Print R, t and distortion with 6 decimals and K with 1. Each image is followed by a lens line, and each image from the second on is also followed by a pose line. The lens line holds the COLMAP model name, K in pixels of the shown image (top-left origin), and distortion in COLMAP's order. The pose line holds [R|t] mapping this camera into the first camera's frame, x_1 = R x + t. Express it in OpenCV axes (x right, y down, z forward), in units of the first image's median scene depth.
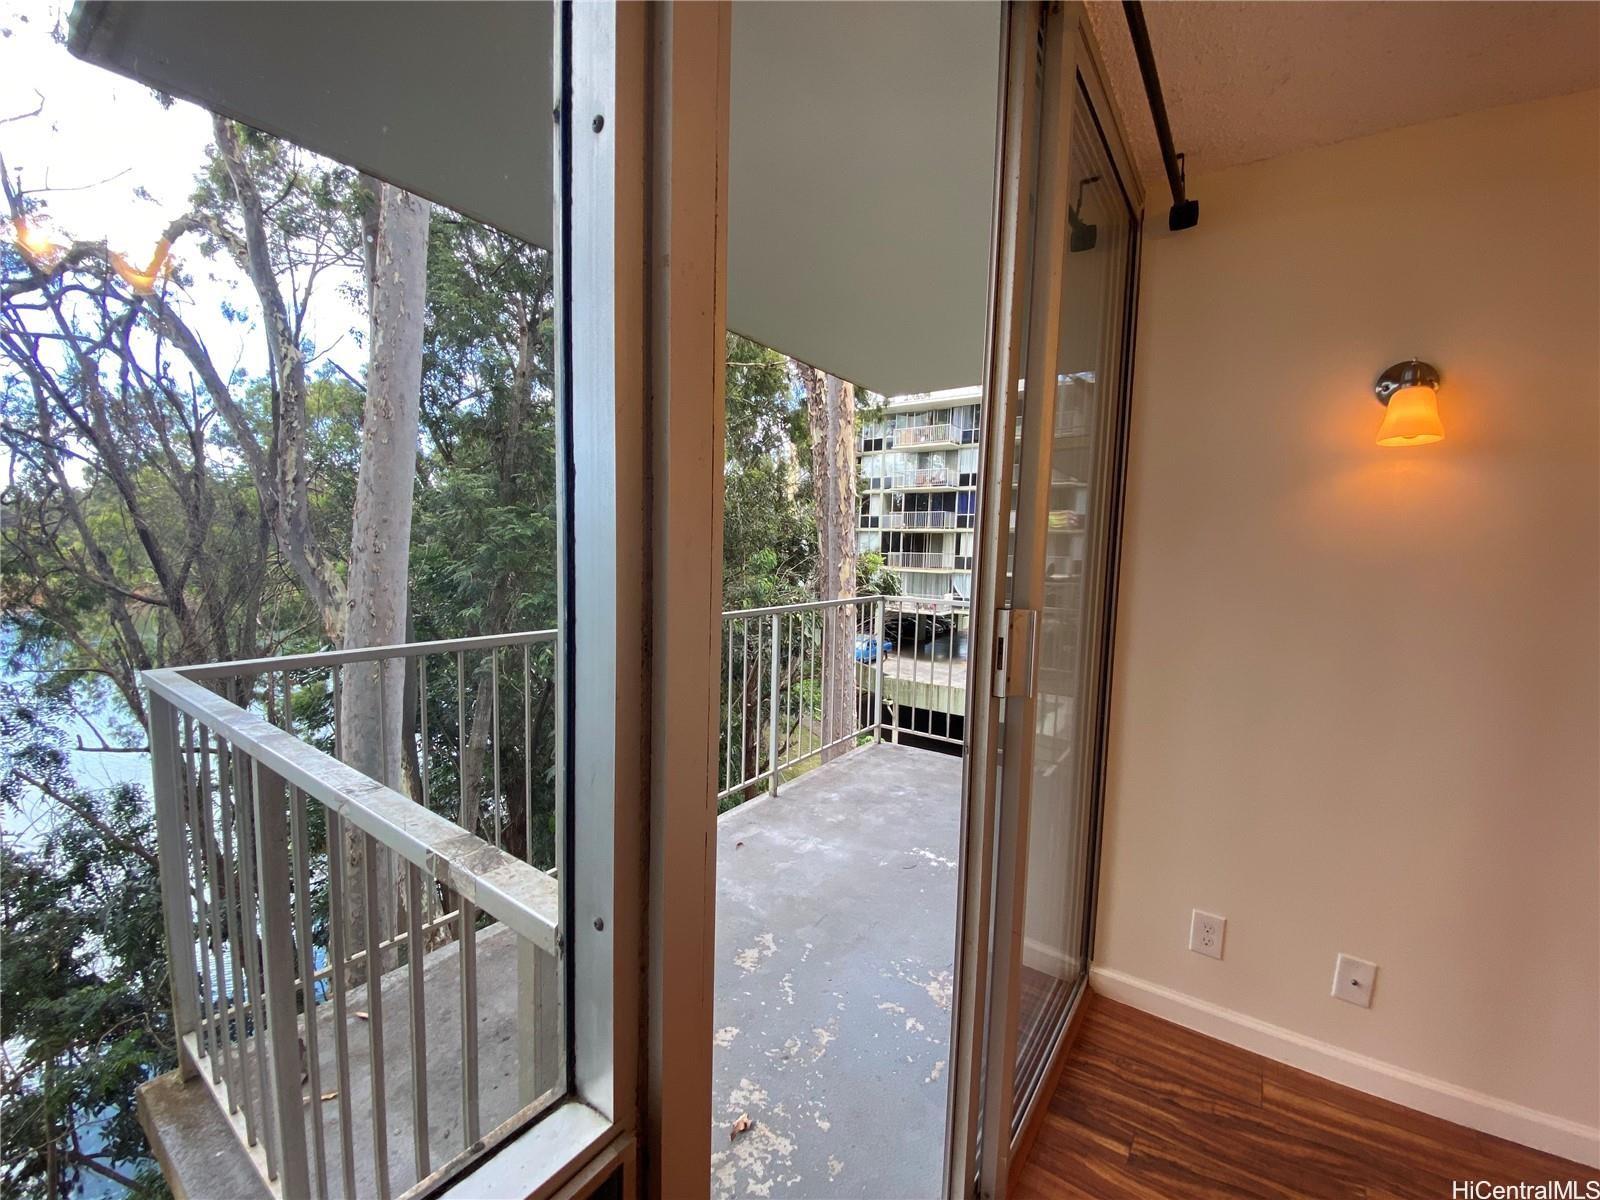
lens RADIAL K [[645.6, 0, 800.0], [0, 645.6, 600.0], [0, 0, 1]] dist [0.020789, -0.020948]
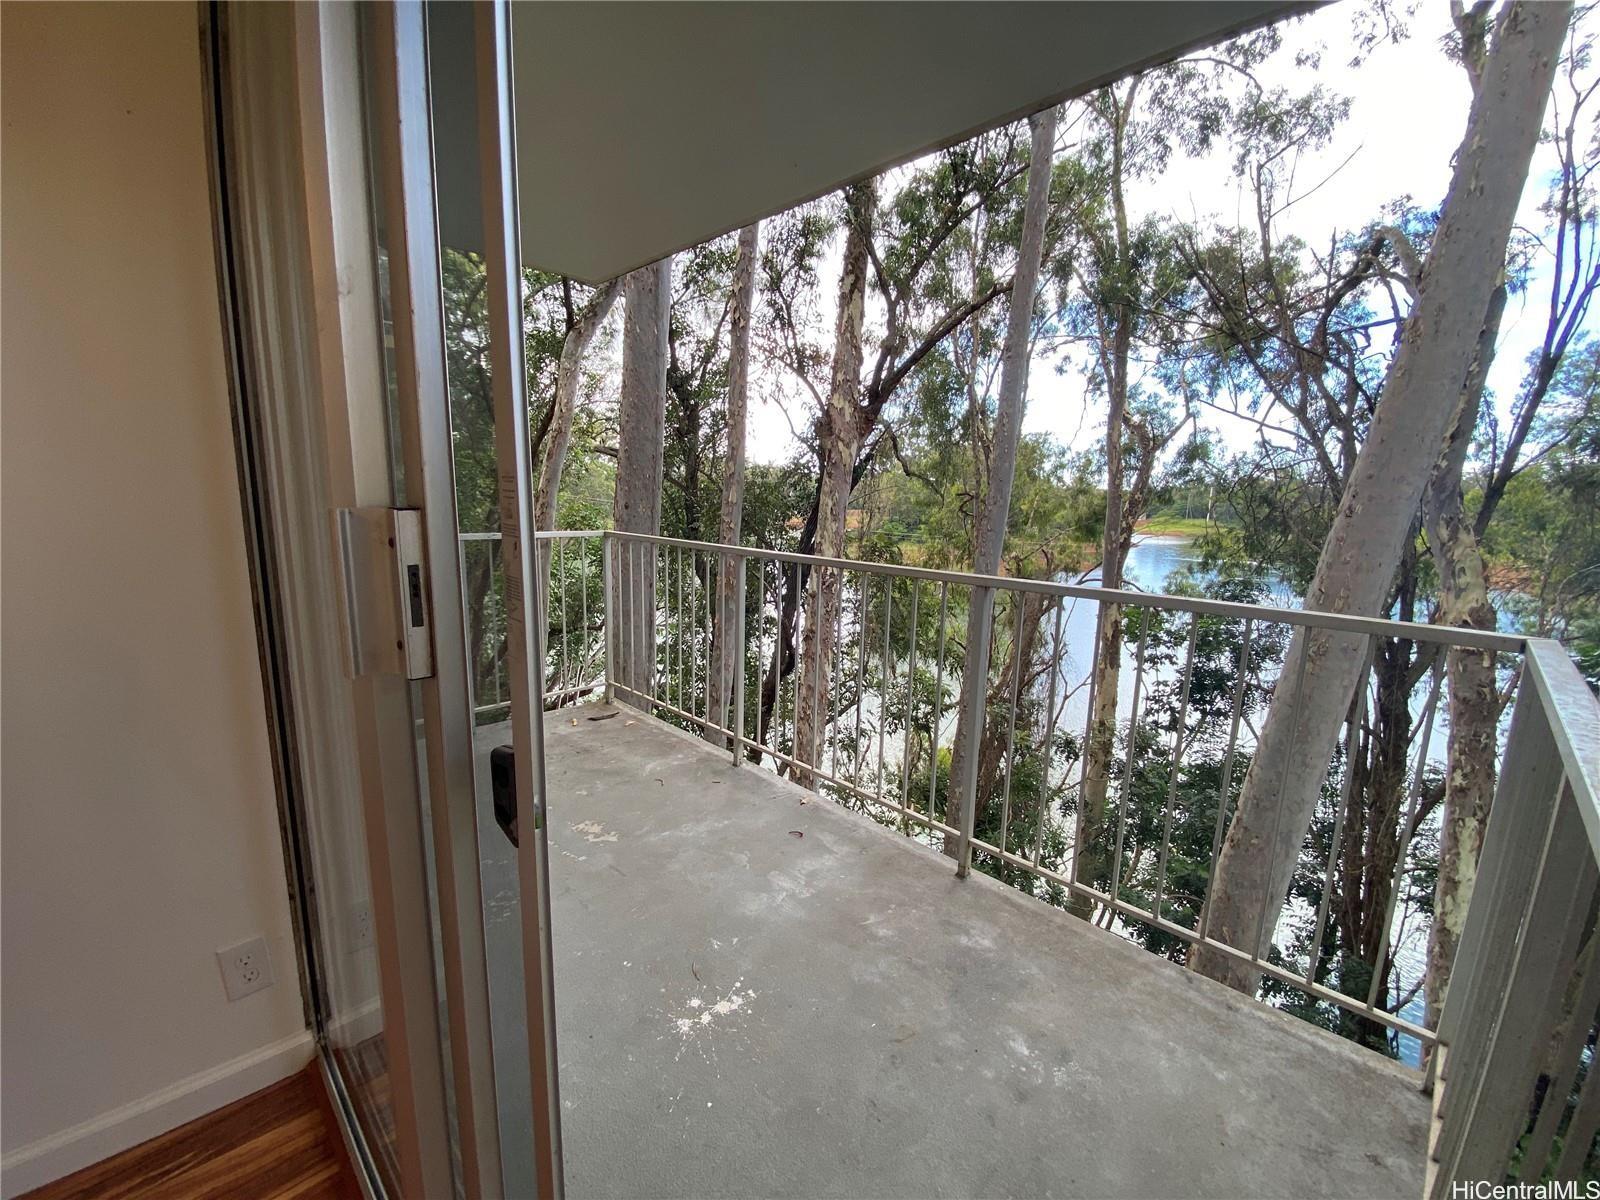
lens RADIAL K [[649.3, 0, 796.8], [0, 649.3, 600.7], [0, 0, 1]] dist [0.016024, -0.020796]
pose [[-0.155980, 0.147581, -0.976673, 0.604139], [-0.117887, 0.978927, 0.166749, -0.051714], [0.980700, 0.141146, -0.135295, 0.941687]]
